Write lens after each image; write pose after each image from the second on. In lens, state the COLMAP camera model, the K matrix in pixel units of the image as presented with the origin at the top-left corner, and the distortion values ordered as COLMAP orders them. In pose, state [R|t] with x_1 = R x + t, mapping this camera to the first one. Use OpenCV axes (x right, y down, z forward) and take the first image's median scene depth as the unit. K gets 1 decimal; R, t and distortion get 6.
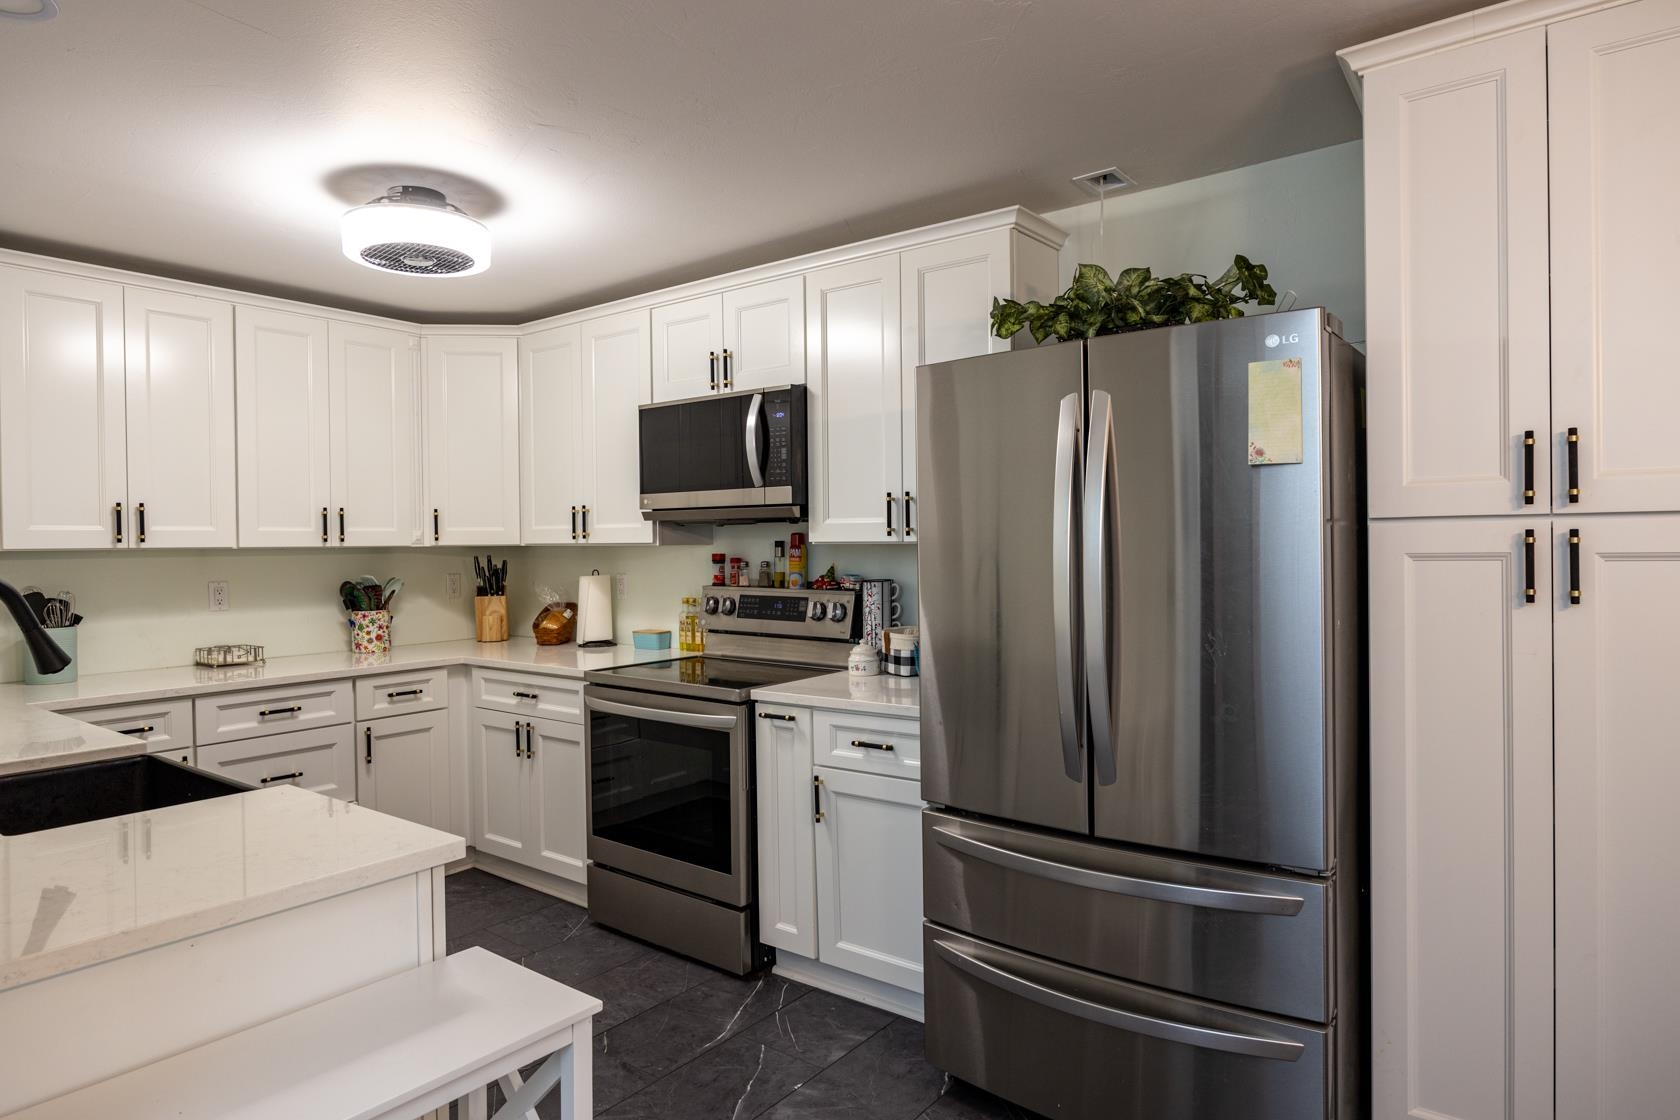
lens RADIAL K [[959.9, 0, 833.1], [0, 959.9, 556.1], [0, 0, 1]] dist [-0.013701, 0.004194]
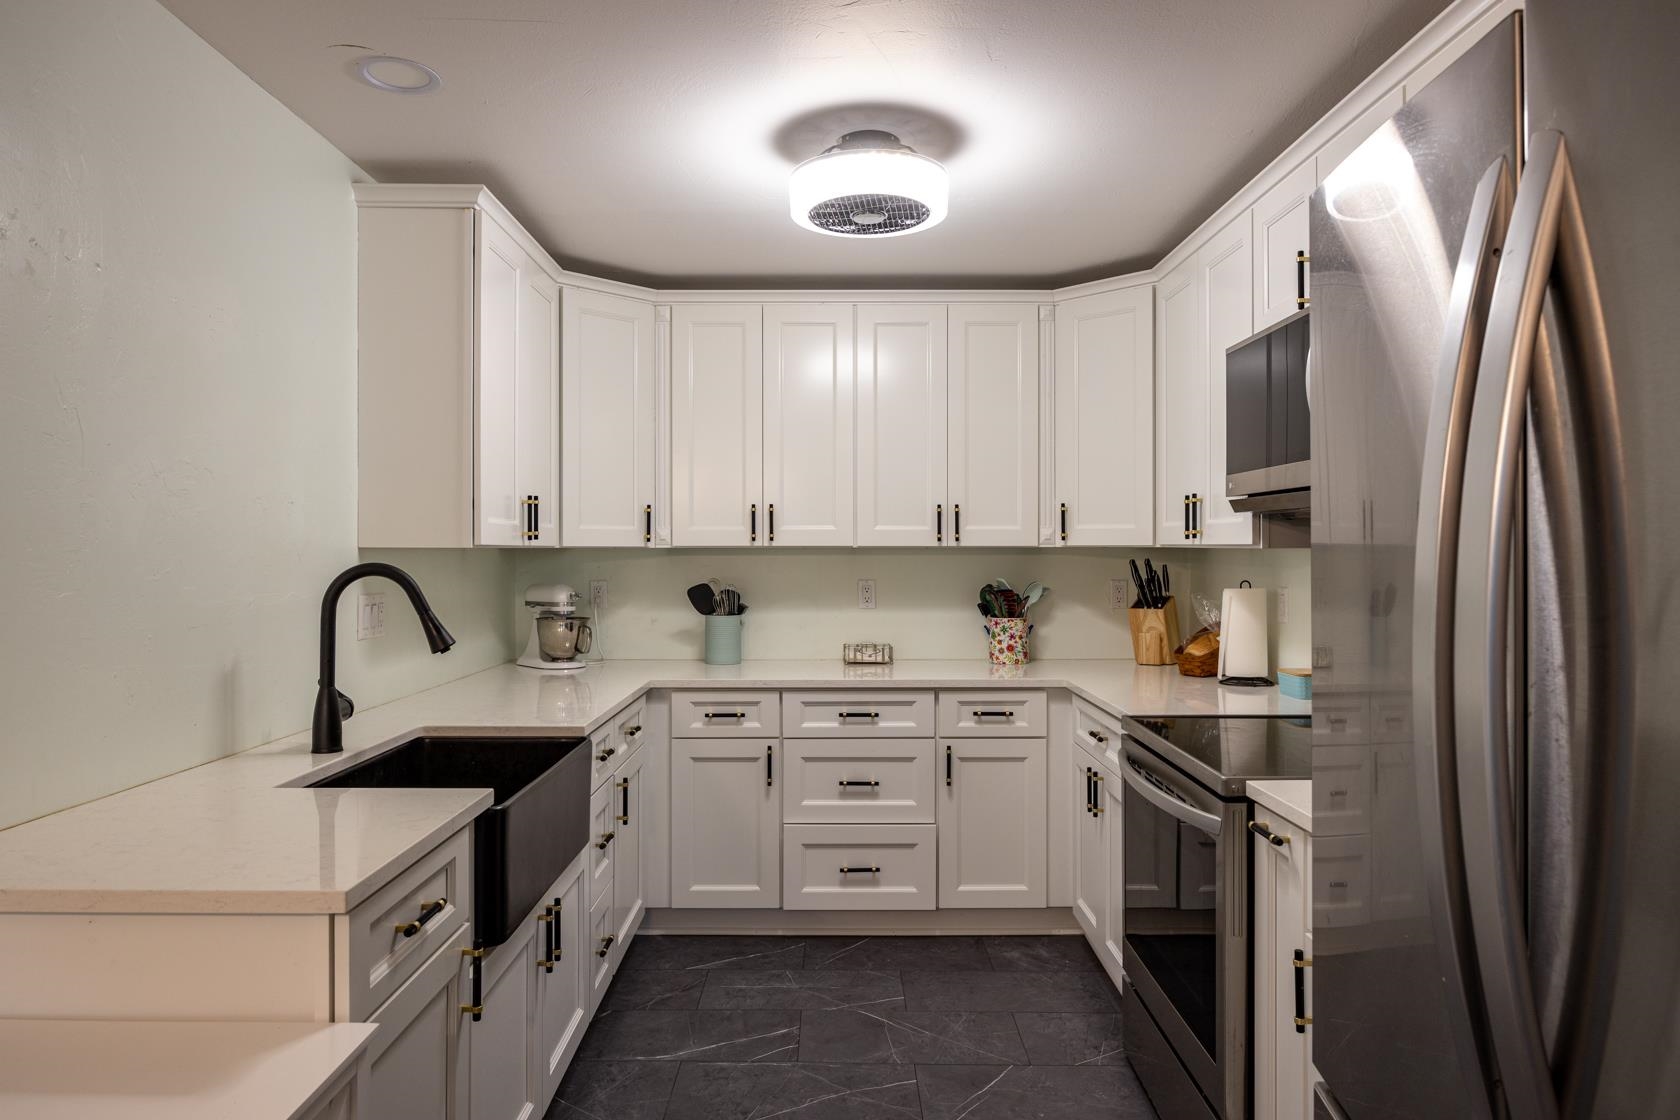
lens RADIAL K [[1060.8, 0, 839.0], [0, 1060.8, 556.2], [0, 0, 1]] dist [-0.011899, 0.000208]
pose [[0.605646, 0.015663, -0.795580, 0.239061], [-0.015755, 0.999846, 0.007691, -0.006545], [0.795578, 0.007876, 0.605800, 0.296940]]
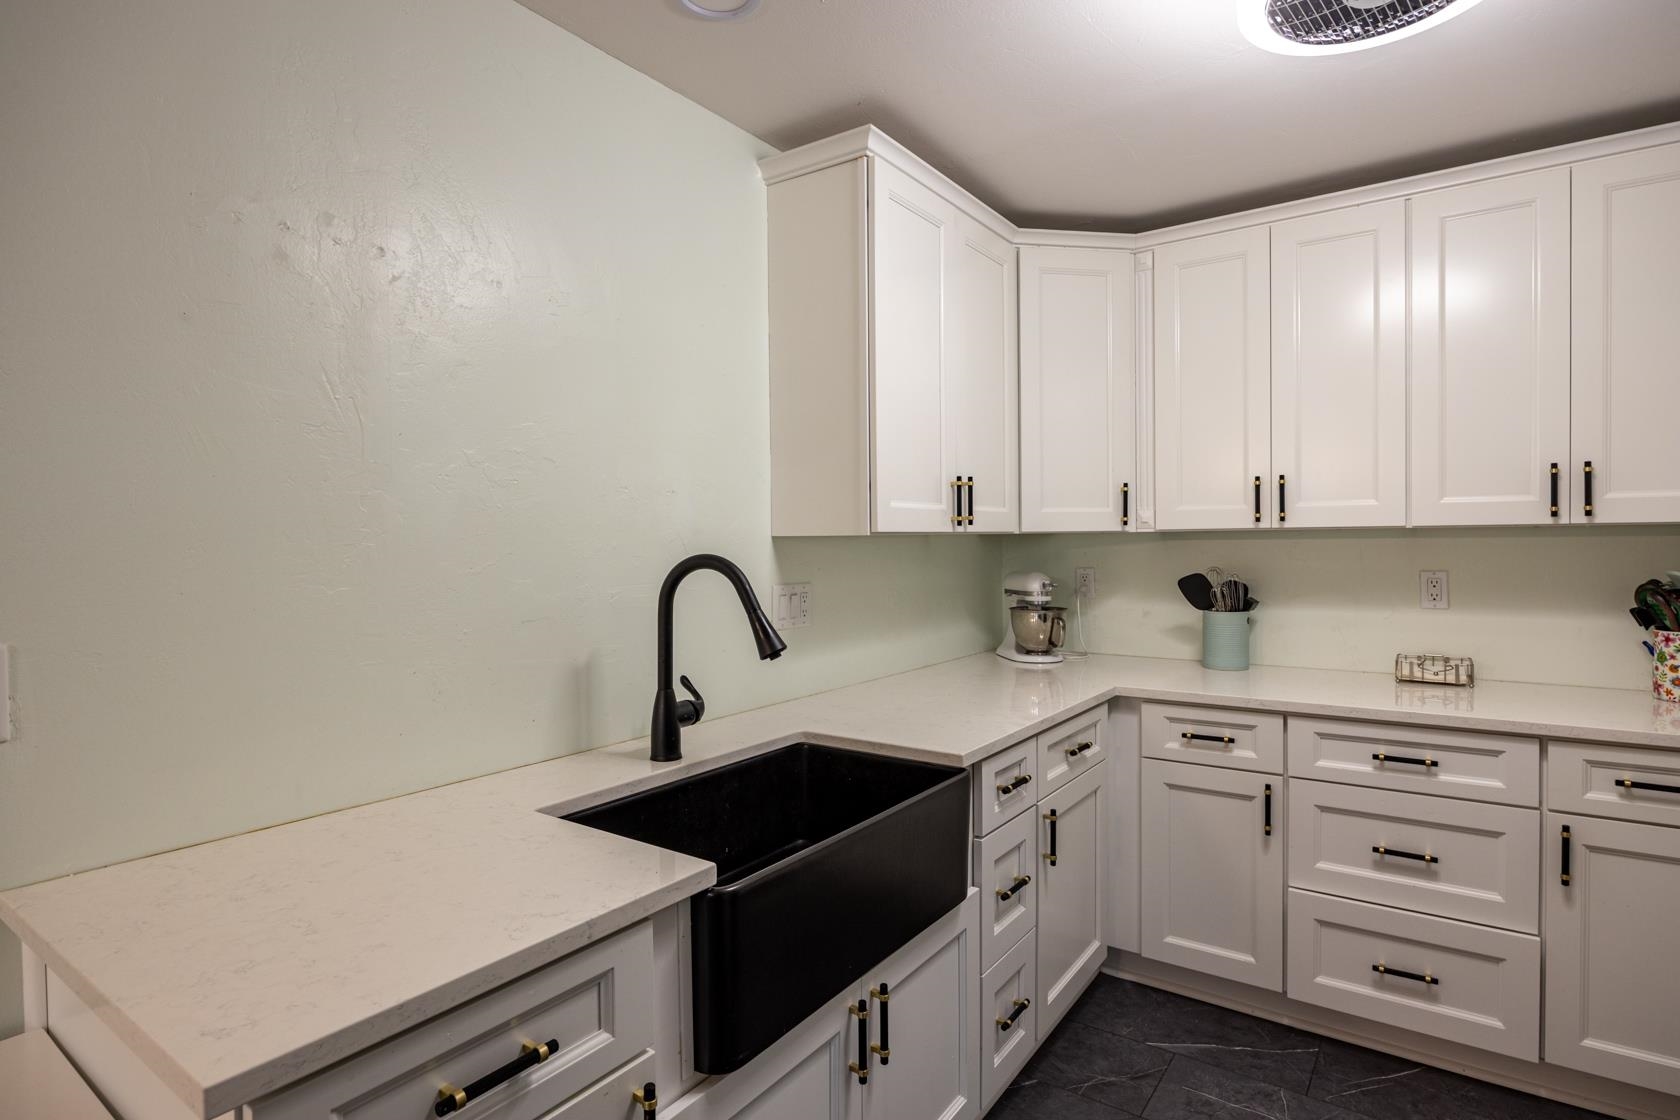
lens RADIAL K [[871.6, 0, 832.6], [0, 871.6, 557.0], [0, 0, 1]] dist [-0.007660, -0.000788]
pose [[0.022464, 0.032387, -0.999223, 0.039138], [0.000444, 0.999475, 0.032406, -0.006864], [0.999748, -0.001172, 0.022438, 0.510782]]
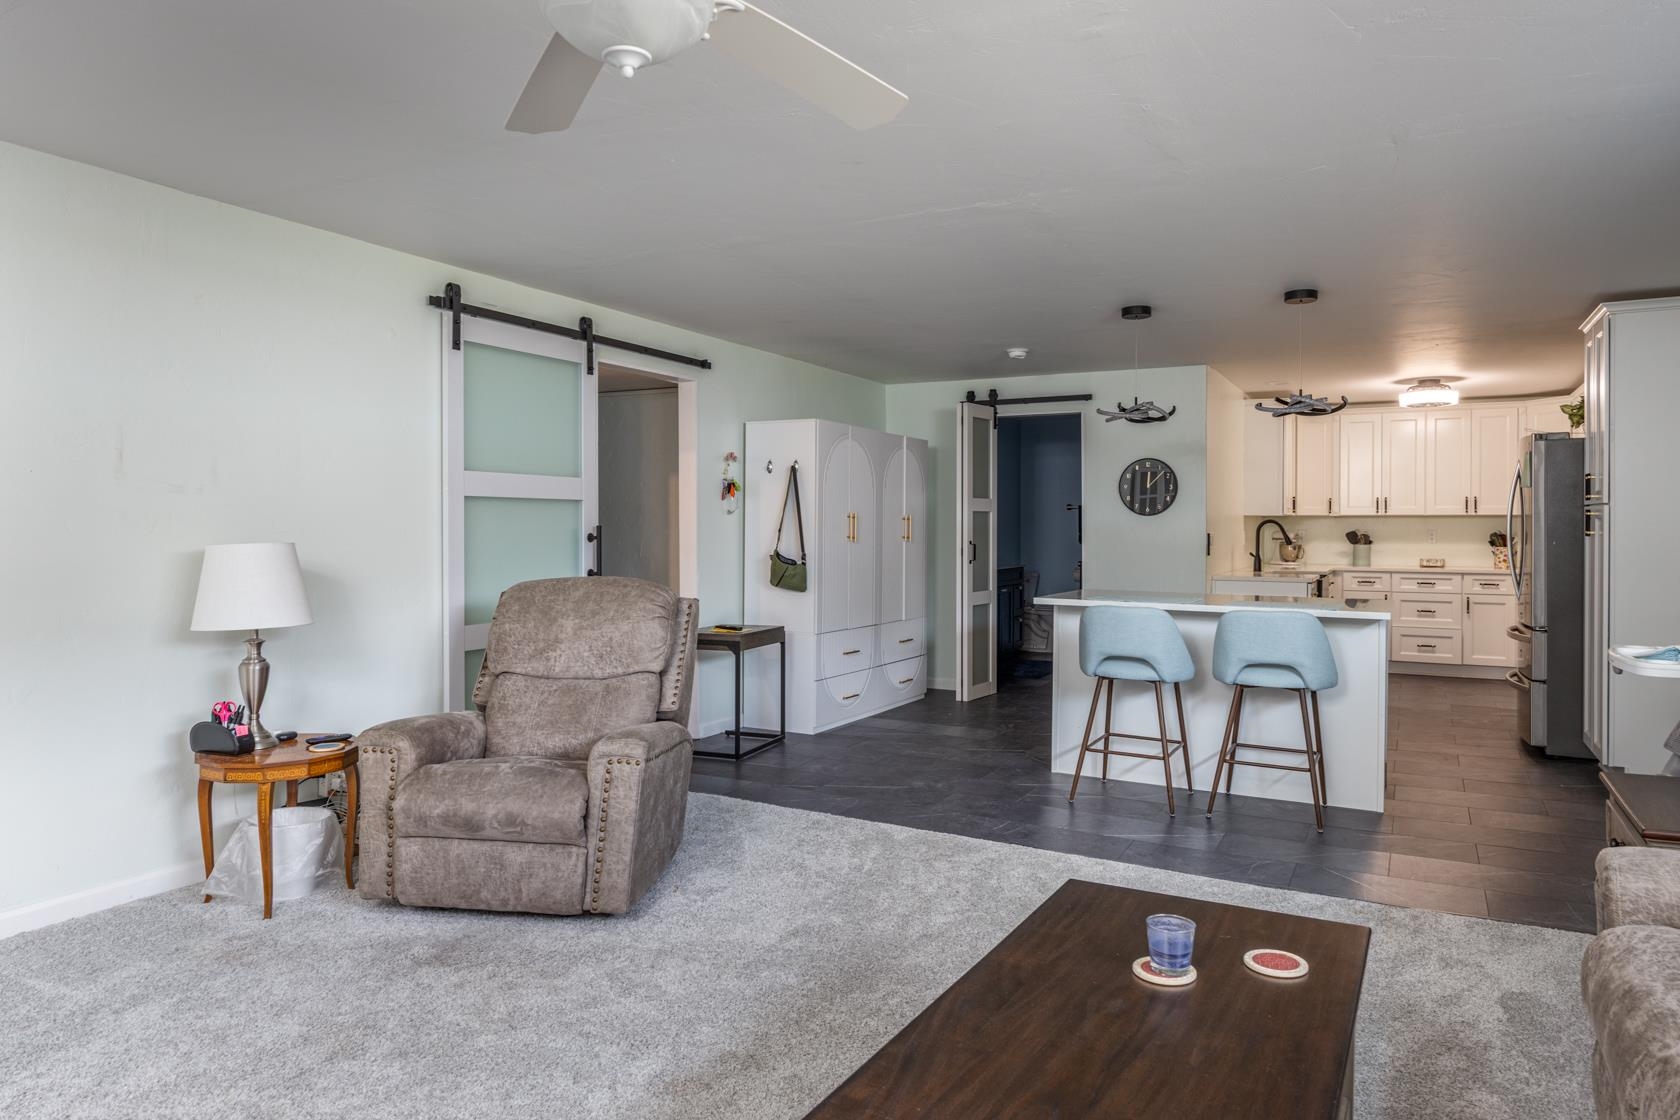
lens RADIAL K [[1093.2, 0, 837.6], [0, 1093.2, 527.1], [0, 0, 1]] dist [-0.006731, -0.001864]
pose [[0.153209, 0.020072, -0.987990, 1.715443], [-0.011354, 0.999763, 0.018551, -0.012098], [0.988129, 0.008375, 0.153401, -0.797914]]
